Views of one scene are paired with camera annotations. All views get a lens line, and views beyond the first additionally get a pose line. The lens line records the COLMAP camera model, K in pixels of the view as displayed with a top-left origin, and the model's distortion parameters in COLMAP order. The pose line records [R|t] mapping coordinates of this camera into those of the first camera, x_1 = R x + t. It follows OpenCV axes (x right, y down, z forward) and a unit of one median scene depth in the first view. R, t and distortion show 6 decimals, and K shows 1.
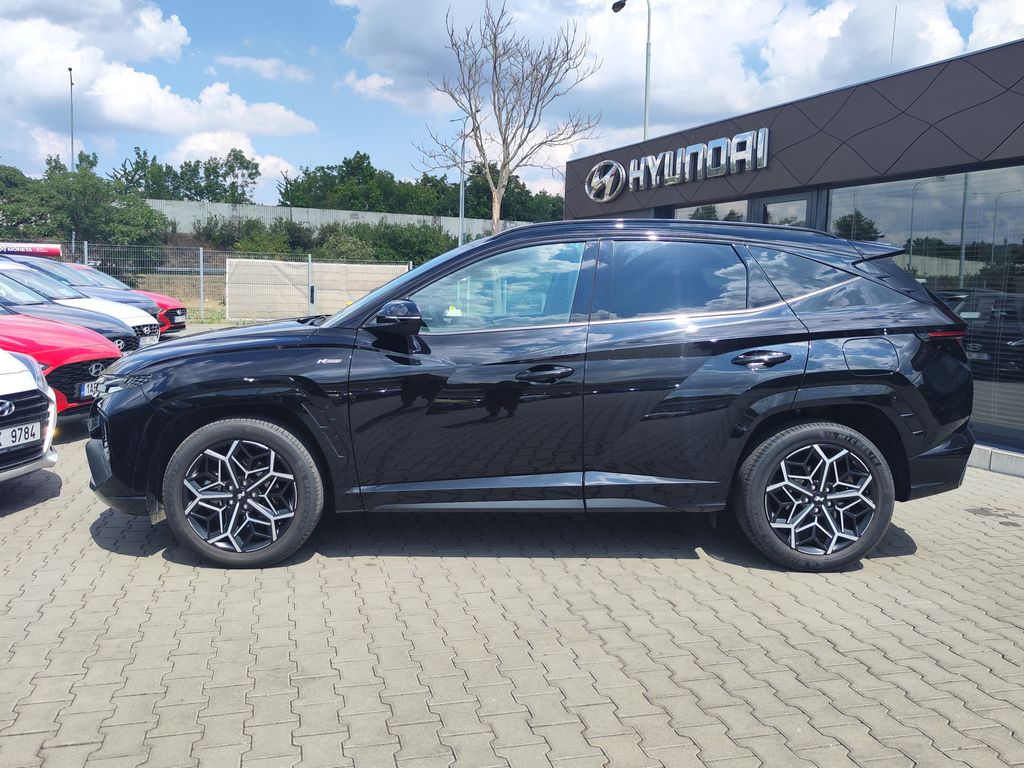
lens RADIAL K [[927.3, 0, 514.1], [0, 927.3, 427.5], [0, 0, 1]] dist [-0.002137, -0.006485]
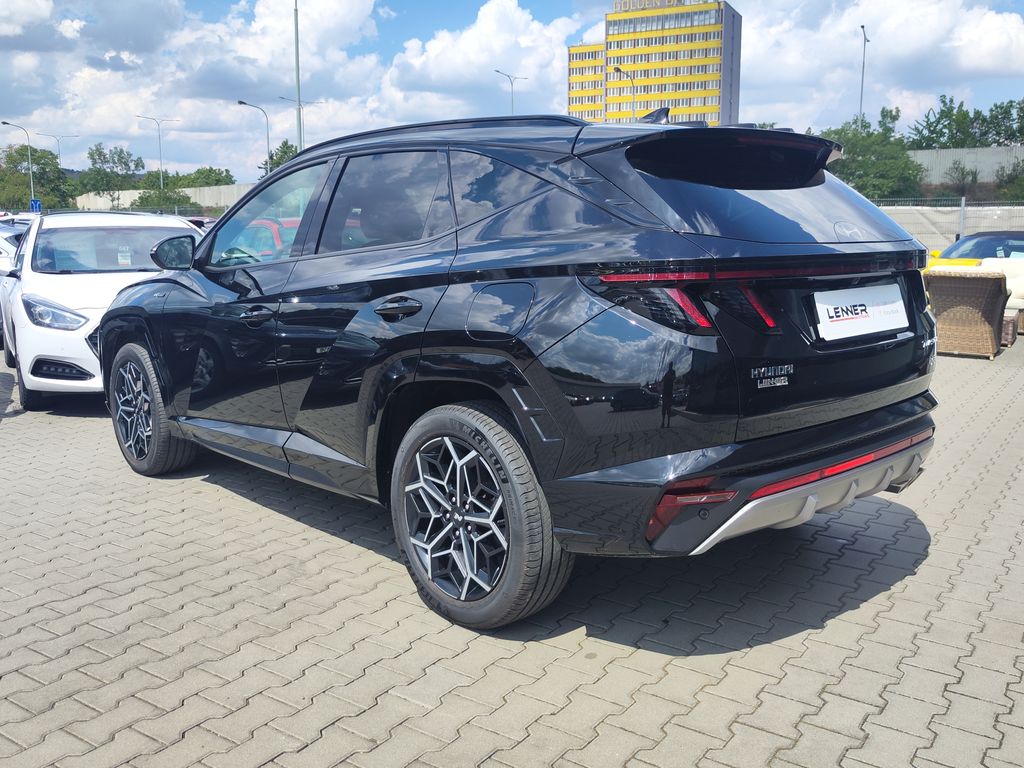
lens RADIAL K [[934.0, 0, 512.0], [0, 934.0, 384.0], [0, 0, 1]] dist [0.004421, -0.000702]
pose [[0.645602, 0.093980, -0.757870, 0.840022], [-0.094854, 0.994582, 0.042531, -0.052107], [0.757761, 0.044429, 0.651018, 0.559154]]
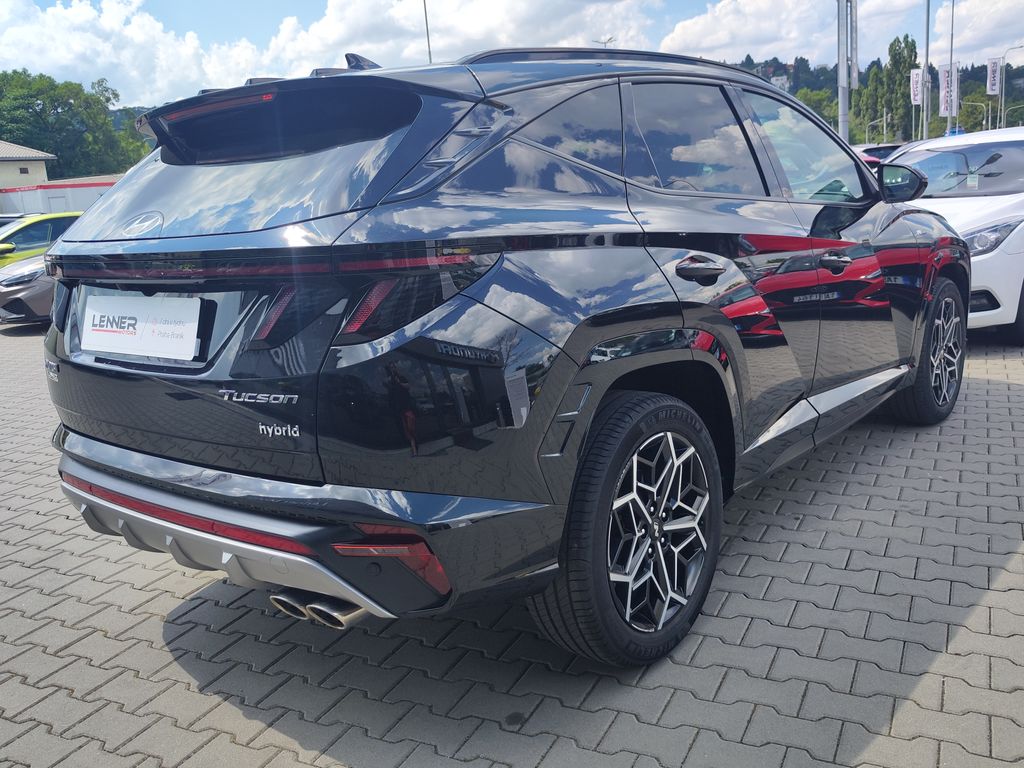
lens RADIAL K [[896.4, 0, 455.0], [0, 896.4, 362.2], [0, 0, 1]] dist [-0.002028, -0.002583]
pose [[-0.705807, 0.164200, -0.689112, 0.725703], [-0.042405, 0.961229, 0.272472, -0.218582], [0.707134, 0.221534, -0.671479, 1.605900]]
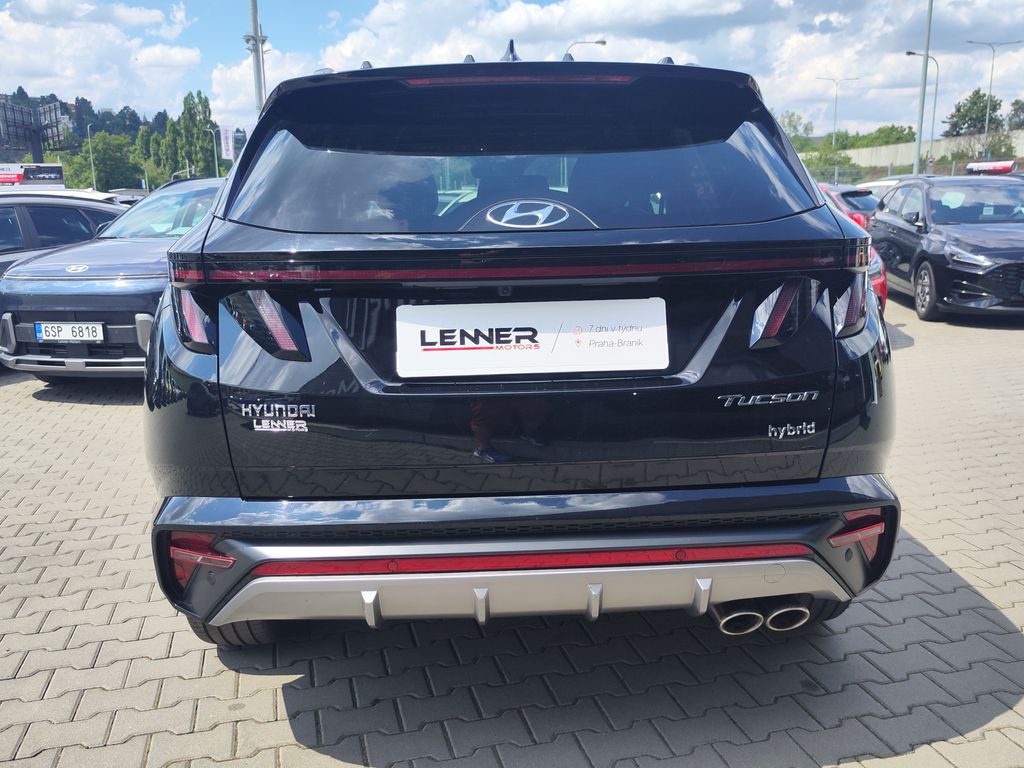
lens RADIAL K [[934.0, 0, 512.0], [0, 934.0, 384.0], [0, 0, 1]] dist [0.004421, -0.000702]
pose [[-0.016080, 0.166749, -0.985868, 0.919603], [-0.134064, 0.976733, 0.167390, -0.145369], [0.990842, 0.134861, 0.006649, 1.141864]]
